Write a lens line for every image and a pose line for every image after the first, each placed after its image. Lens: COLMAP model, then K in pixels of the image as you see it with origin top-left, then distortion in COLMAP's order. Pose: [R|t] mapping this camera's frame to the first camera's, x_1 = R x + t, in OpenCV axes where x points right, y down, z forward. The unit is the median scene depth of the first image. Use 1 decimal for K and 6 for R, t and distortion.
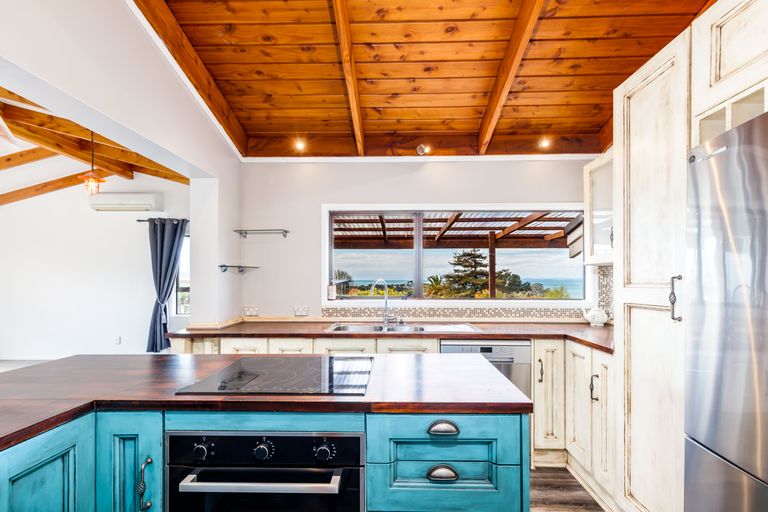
lens RADIAL K [[361.0, 0, 384.9], [0, 361.0, 277.7], [0, 0, 1]] dist [0.001401, 0.000125]
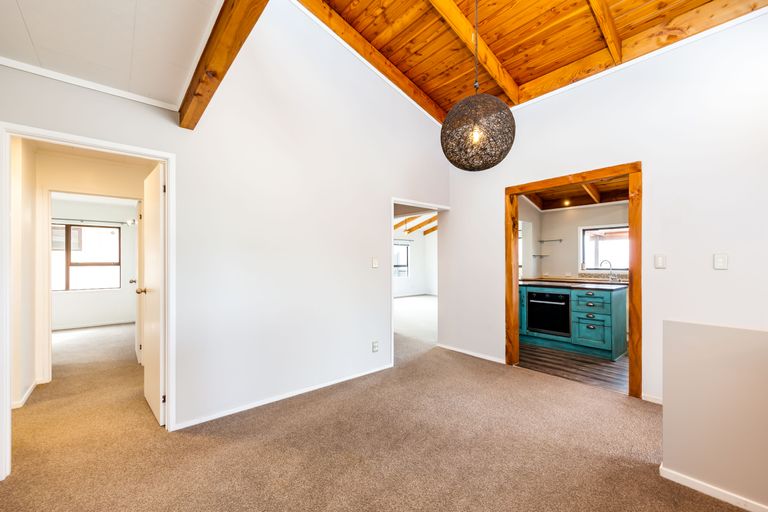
lens RADIAL K [[314.2, 0, 384.0], [0, 314.2, 256.0], [0, 0, 1]] dist [0.000208, 0.000017]
pose [[0.670428, -0.011182, -0.741891, 1.307433], [0.002688, 0.999916, -0.012642, -0.006766], [0.741970, 0.006481, 0.670402, -3.401639]]
